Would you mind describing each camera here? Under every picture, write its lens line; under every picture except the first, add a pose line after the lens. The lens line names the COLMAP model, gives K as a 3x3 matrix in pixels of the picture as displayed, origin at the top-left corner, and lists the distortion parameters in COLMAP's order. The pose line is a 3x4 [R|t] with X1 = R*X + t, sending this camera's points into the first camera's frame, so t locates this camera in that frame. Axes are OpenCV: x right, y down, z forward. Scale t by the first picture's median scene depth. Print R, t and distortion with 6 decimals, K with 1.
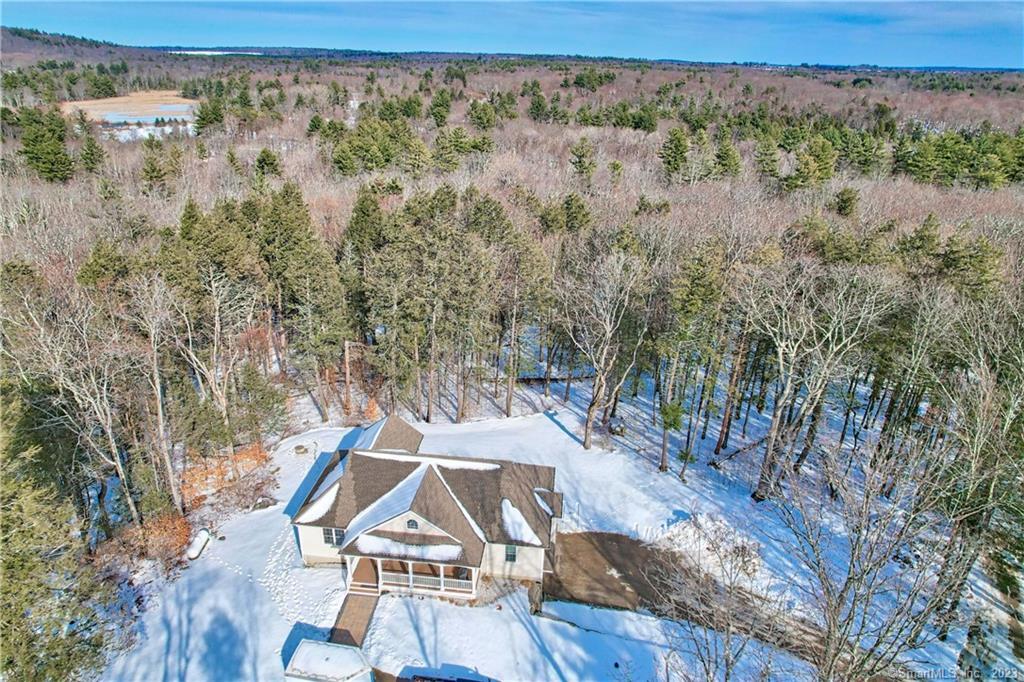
lens RADIAL K [[653.9, 0, 503.3], [0, 653.9, 343.1], [0, 0, 1]] dist [-0.068362, 0.064548]
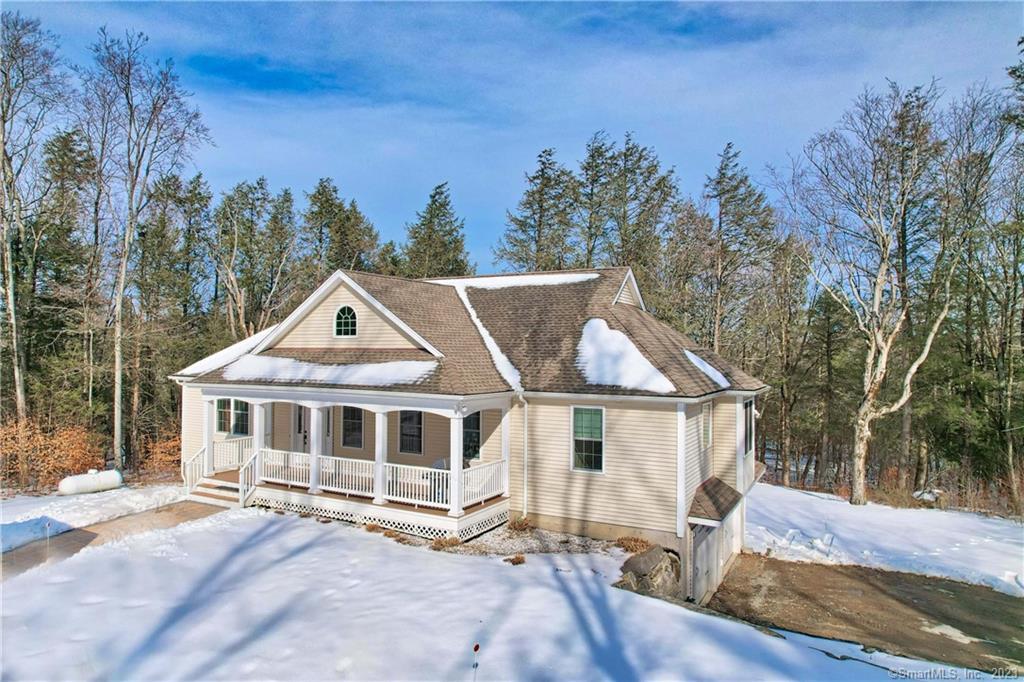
lens RADIAL K [[653.9, 0, 503.3], [0, 653.9, 343.1], [0, 0, 1]] dist [-0.068362, 0.064548]
pose [[0.924082, -0.010817, -0.382041, 0.100127], [-0.151555, 0.907279, -0.392270, 0.409836], [0.350861, 0.420390, 0.836761, 0.659547]]
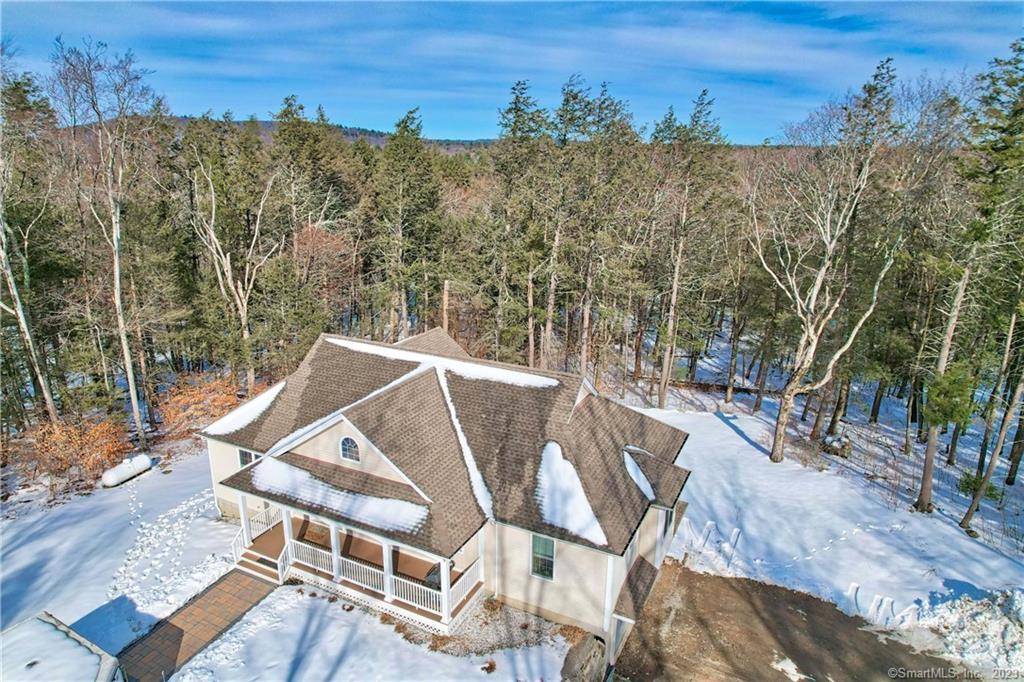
lens RADIAL K [[653.9, 0, 503.3], [0, 653.9, 343.1], [0, 0, 1]] dist [-0.068362, 0.064548]
pose [[0.937787, 0.091002, -0.335074, 0.122706], [-0.134690, 0.984819, -0.109497, 0.223965], [0.320023, 0.147815, 0.935808, 0.526884]]
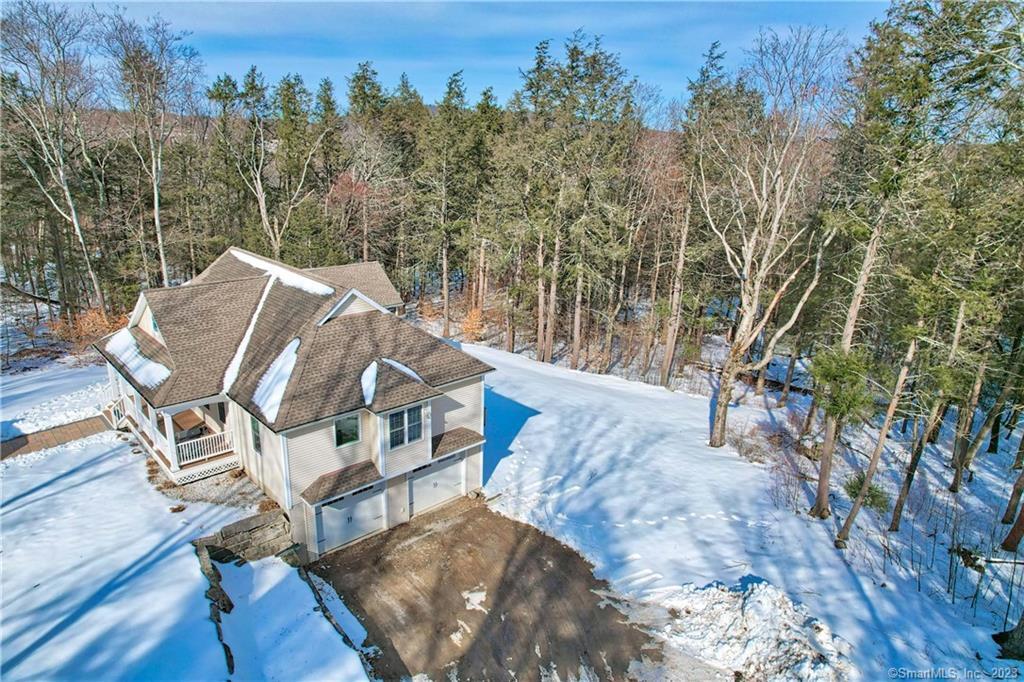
lens RADIAL K [[653.9, 0, 503.3], [0, 653.9, 343.1], [0, 0, 1]] dist [-0.068362, 0.064548]
pose [[0.758671, 0.203494, -0.618877, 0.451838], [-0.279922, 0.959625, -0.027616, 0.209910], [0.588271, 0.194189, 0.785002, 0.681972]]
